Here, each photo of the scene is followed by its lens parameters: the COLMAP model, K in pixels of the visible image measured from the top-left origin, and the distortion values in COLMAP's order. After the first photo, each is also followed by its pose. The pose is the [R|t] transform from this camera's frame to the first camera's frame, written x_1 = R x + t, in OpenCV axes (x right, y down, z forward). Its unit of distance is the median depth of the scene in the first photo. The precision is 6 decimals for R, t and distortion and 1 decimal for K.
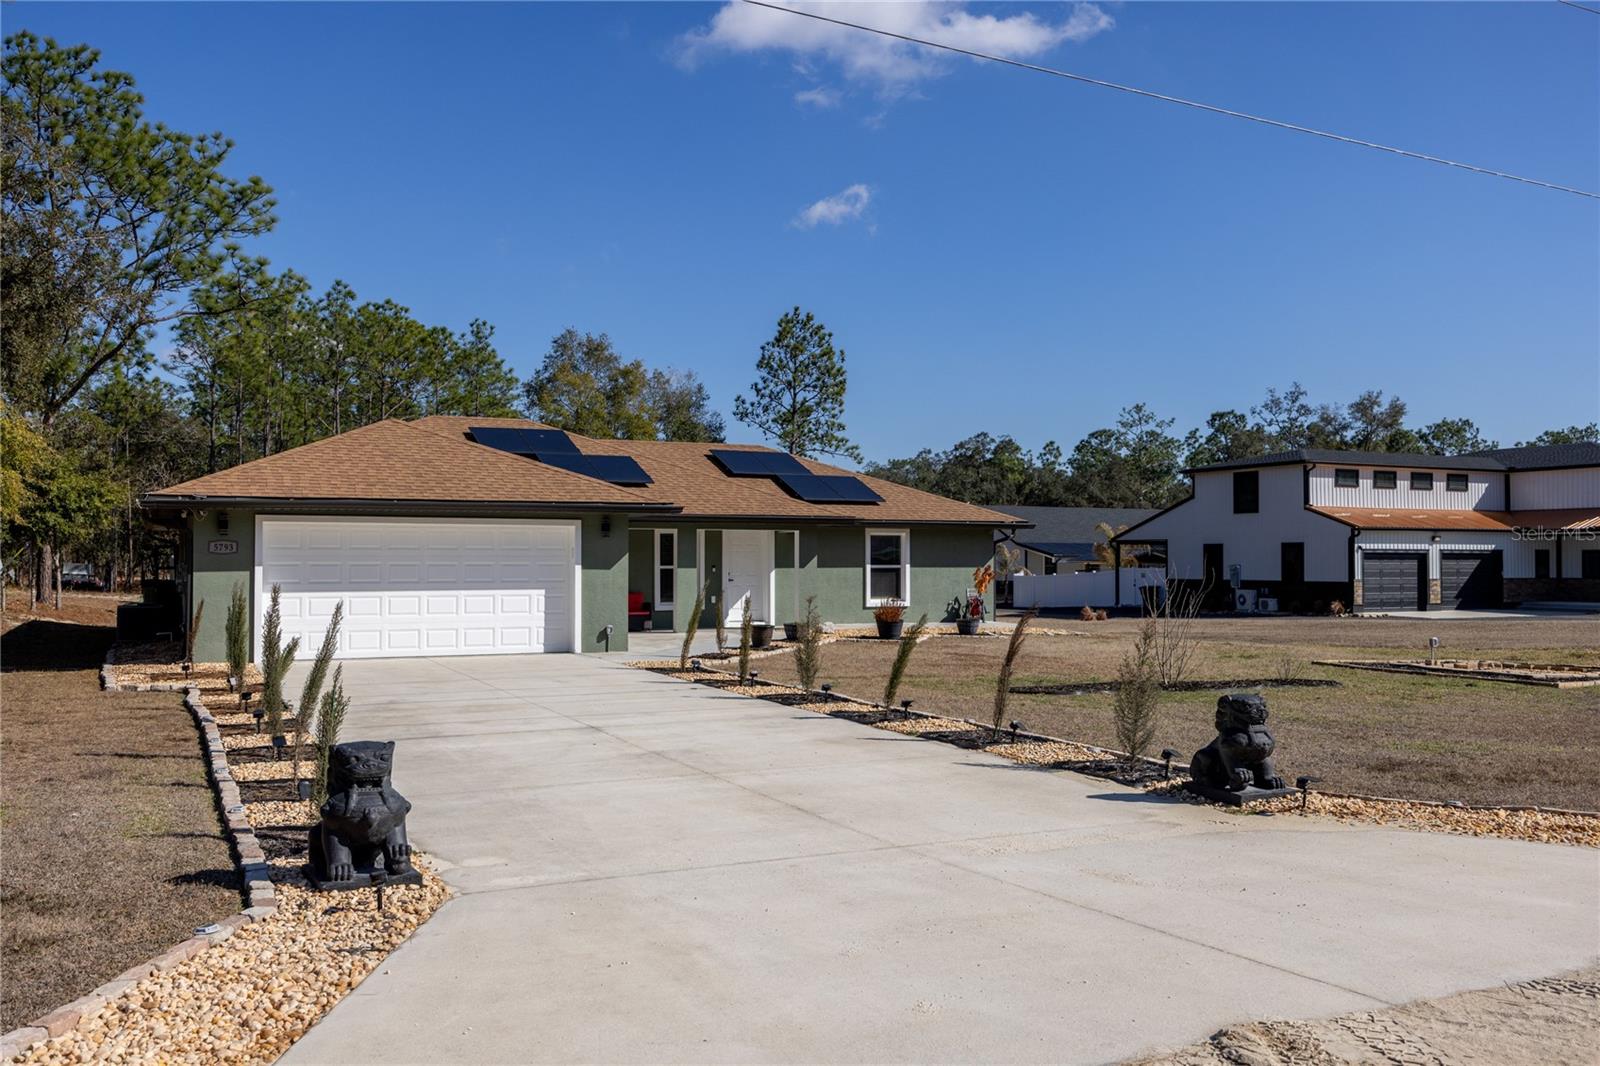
lens RADIAL K [[1390.2, 0, 799.7], [0, 1390.2, 533.8], [0, 0, 1]] dist [-0.005609, -0.000819]
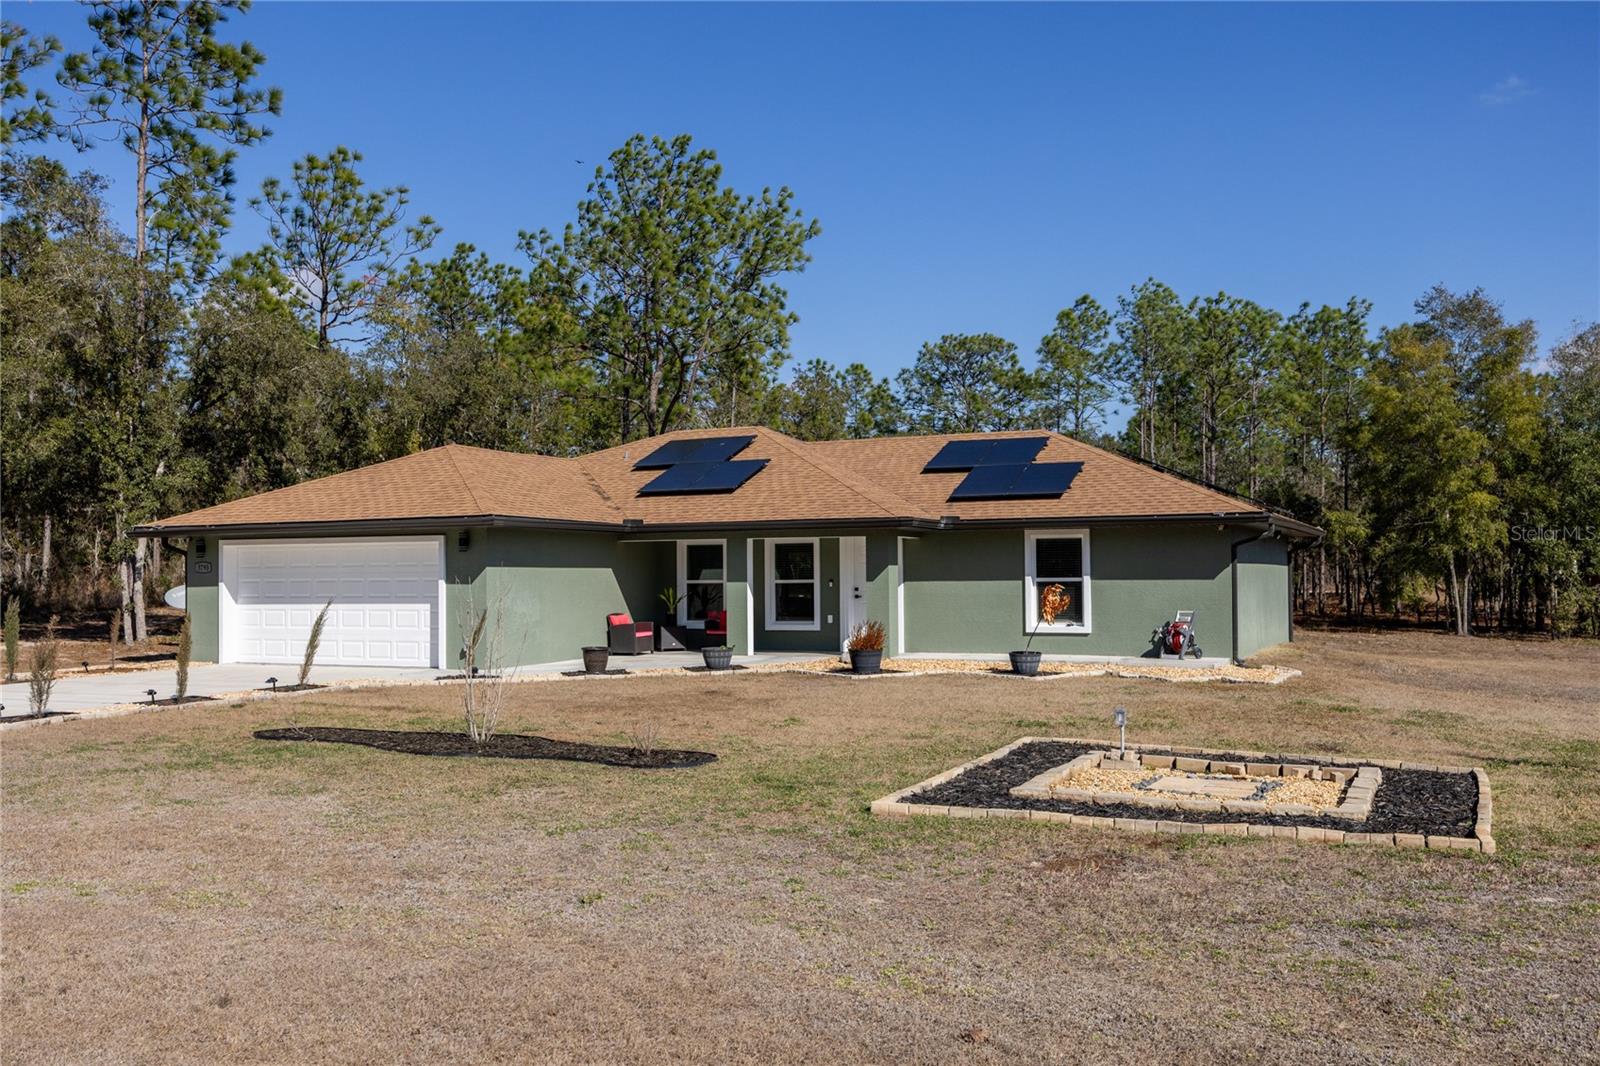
lens RADIAL K [[1451.2, 0, 805.1], [0, 1451.2, 529.1], [0, 0, 1]] dist [-0.002114, 0.011794]
pose [[0.628491, -0.034162, -0.777066, 0.620632], [0.022461, 0.999416, -0.025771, 0.014219], [0.777493, -0.001257, 0.628891, 0.418471]]
